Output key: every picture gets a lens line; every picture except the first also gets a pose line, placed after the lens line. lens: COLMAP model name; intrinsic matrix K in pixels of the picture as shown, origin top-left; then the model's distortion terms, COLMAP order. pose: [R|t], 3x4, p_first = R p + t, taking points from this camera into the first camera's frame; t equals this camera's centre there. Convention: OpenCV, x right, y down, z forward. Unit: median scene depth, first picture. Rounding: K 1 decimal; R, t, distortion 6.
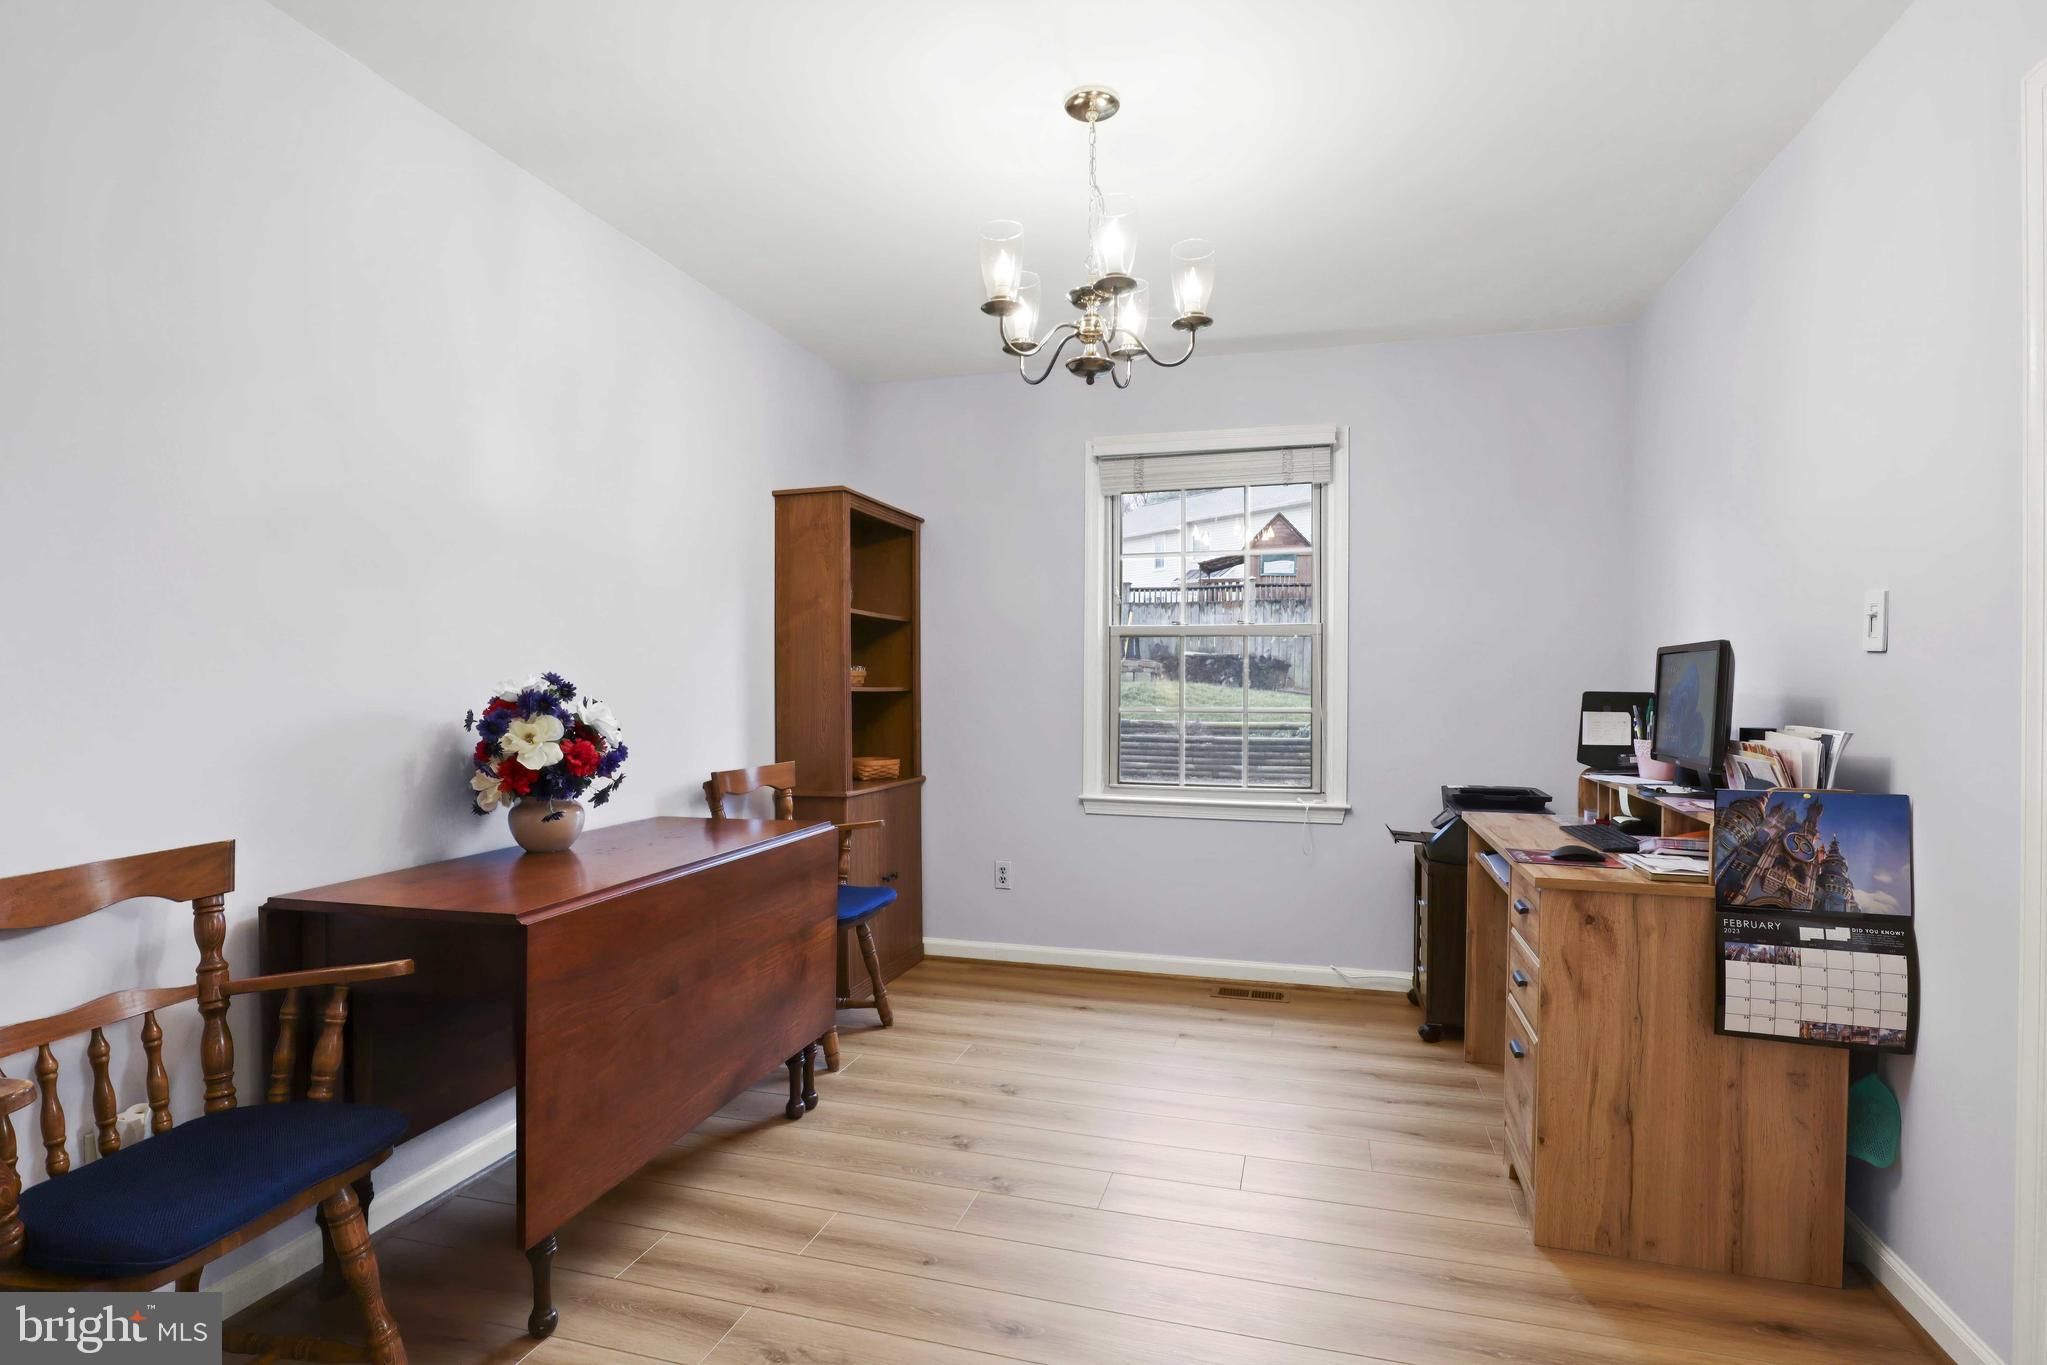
lens RADIAL K [[1038.0, 0, 1002.6], [0, 1038.0, 679.4], [0, 0, 1]] dist [-0.045577, 0.022180]
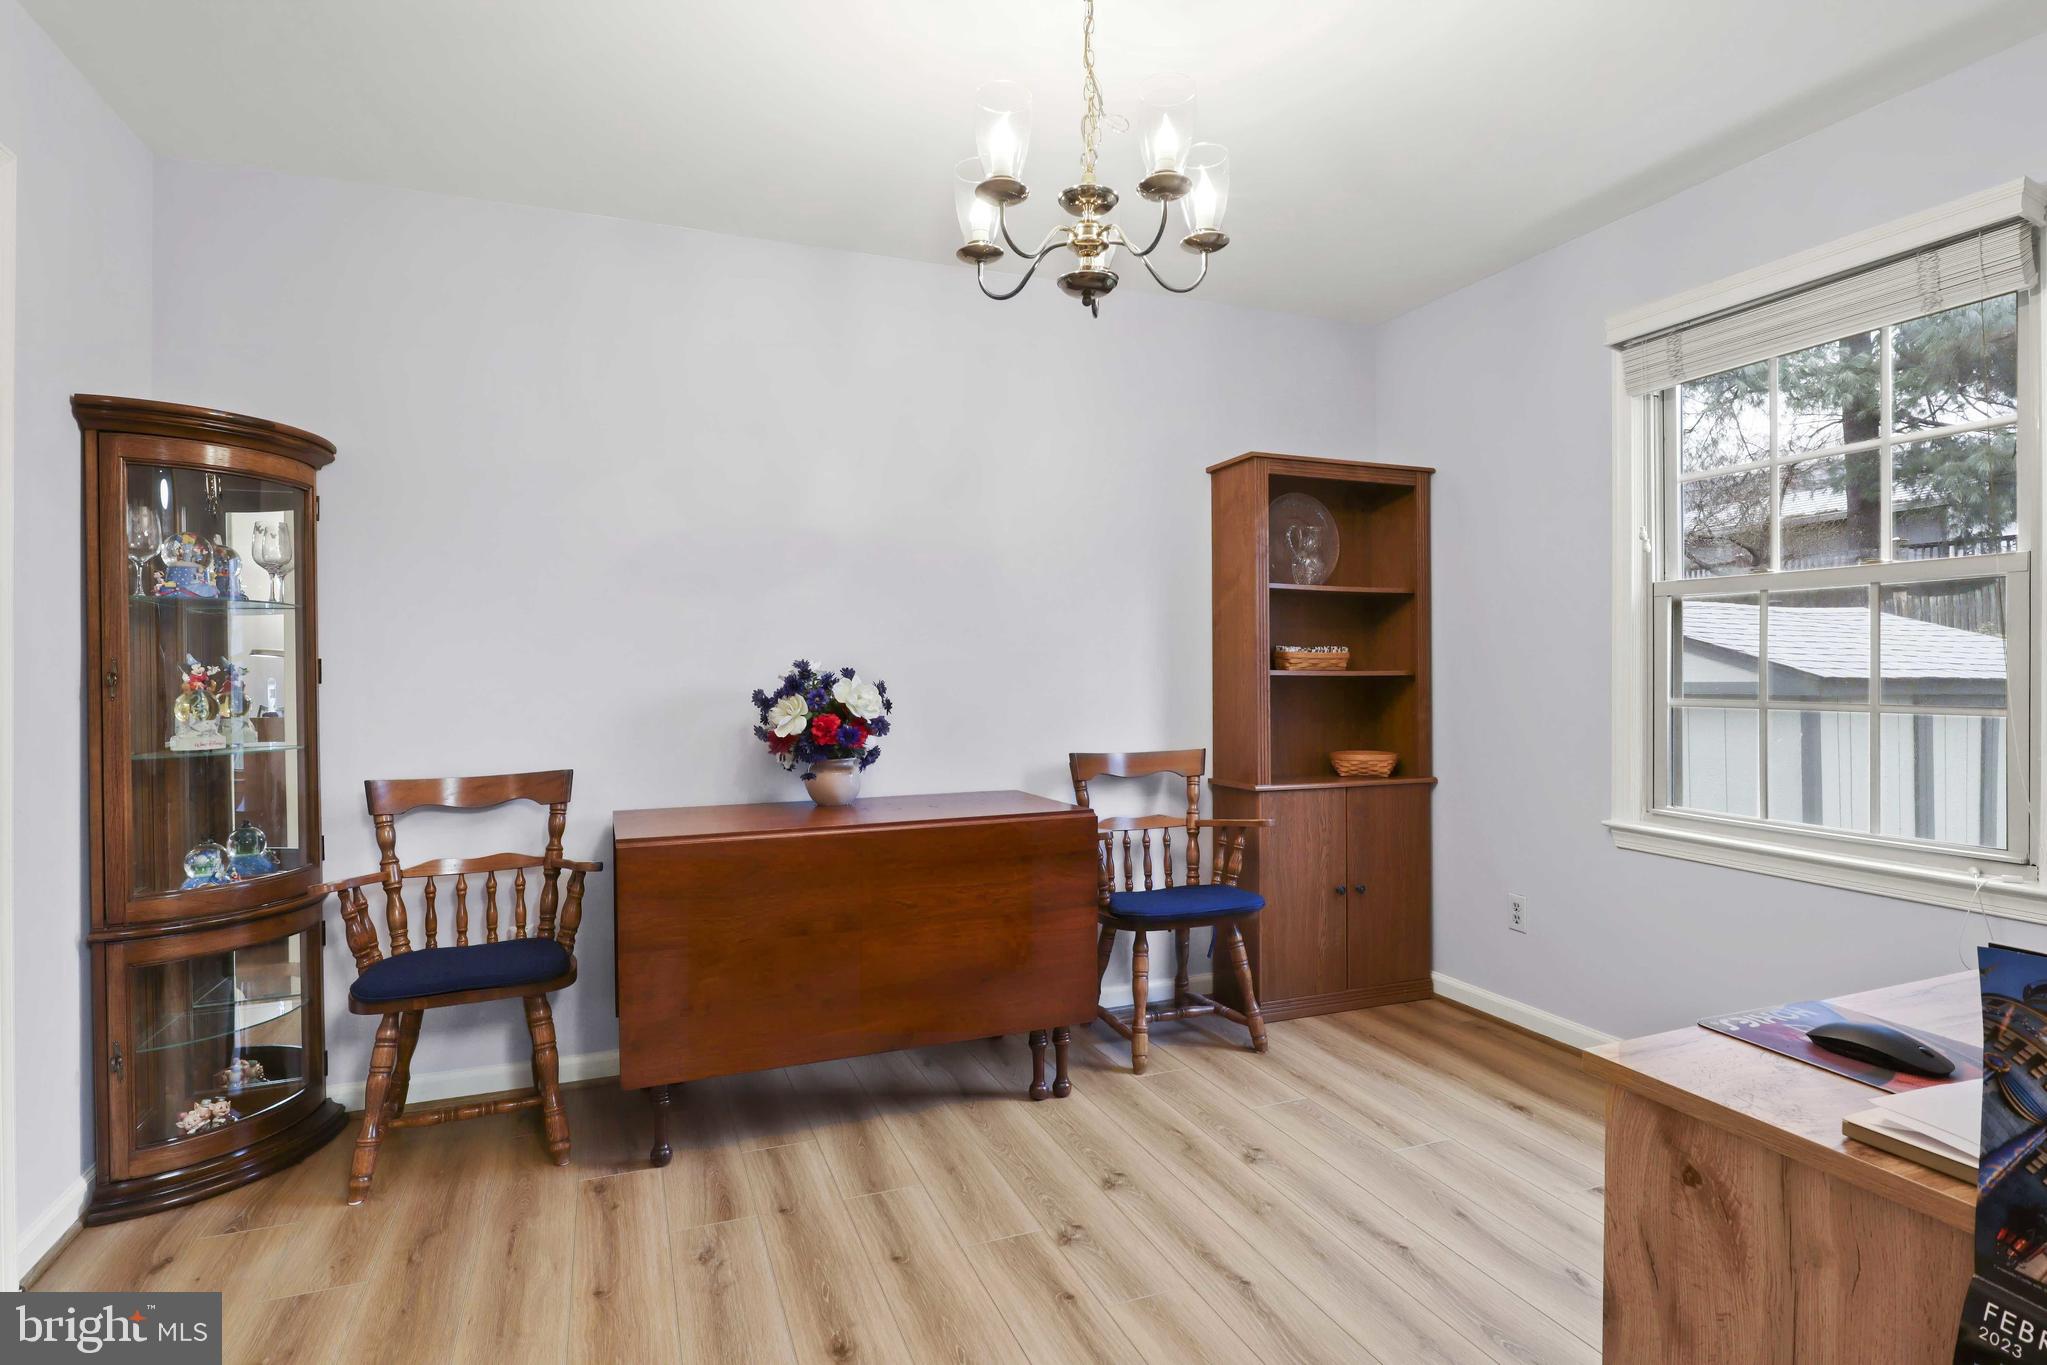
lens RADIAL K [[1018.0, 0, 1018.2], [0, 1018.0, 669.8], [0, 0, 1]] dist [-0.026672, 0.001831]
pose [[0.616364, -0.003045, -0.787455, 0.619134], [0.006350, 0.999979, 0.001103, 0.006192], [0.787436, -0.005680, 0.616371, 0.411544]]
